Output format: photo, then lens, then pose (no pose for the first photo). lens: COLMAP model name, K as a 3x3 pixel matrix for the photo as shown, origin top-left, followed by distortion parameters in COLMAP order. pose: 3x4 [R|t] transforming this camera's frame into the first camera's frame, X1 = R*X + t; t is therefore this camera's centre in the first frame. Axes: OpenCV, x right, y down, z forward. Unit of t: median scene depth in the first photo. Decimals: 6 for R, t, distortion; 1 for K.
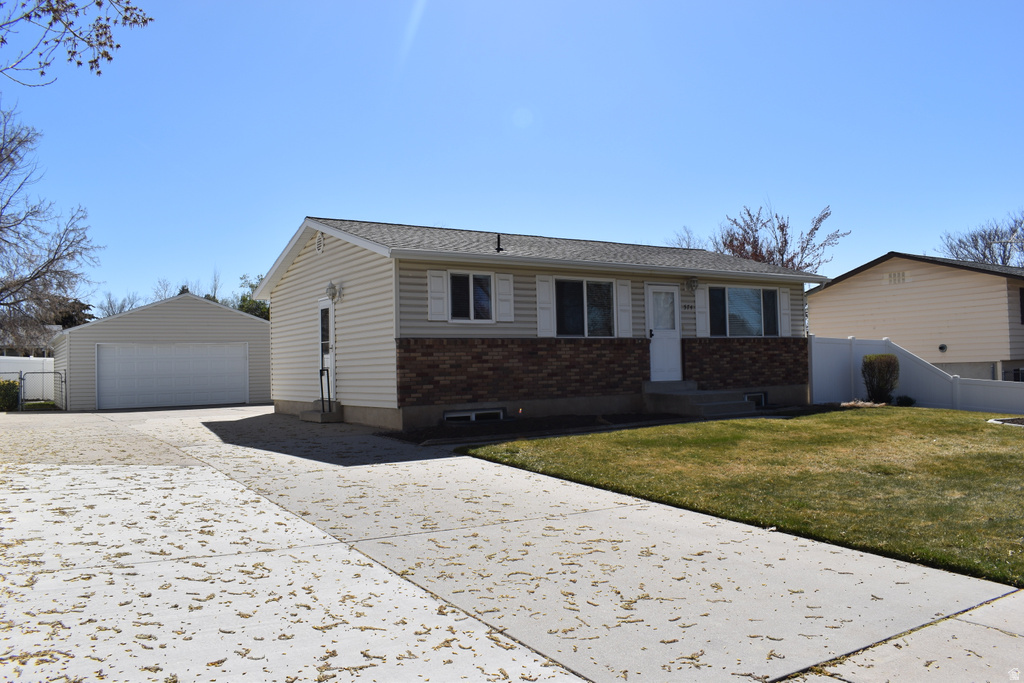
lens RADIAL K [[810.3, 0, 512.0], [0, 810.3, 341.5], [0, 0, 1]] dist [-0.078222, 0.002350]
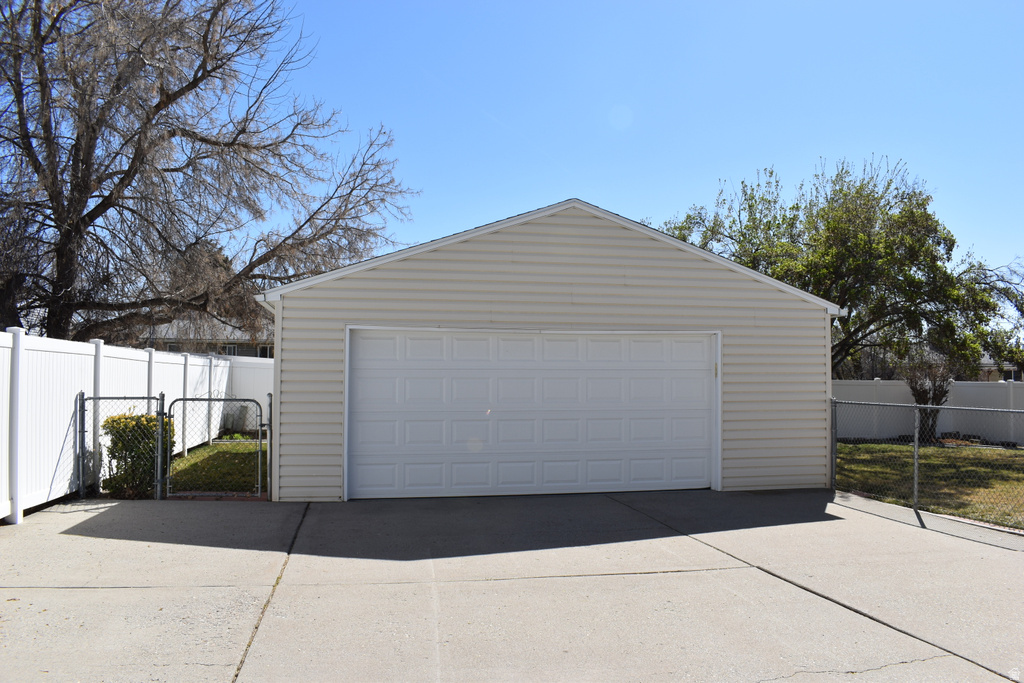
lens RADIAL K [[810.3, 0, 512.0], [0, 810.3, 341.5], [0, 0, 1]] dist [-0.078222, 0.002350]
pose [[0.924137, 0.011345, -0.381894, -0.246738], [-0.016041, 0.999830, -0.009114, 0.009748], [0.381725, 0.014549, 0.924161, 0.546383]]
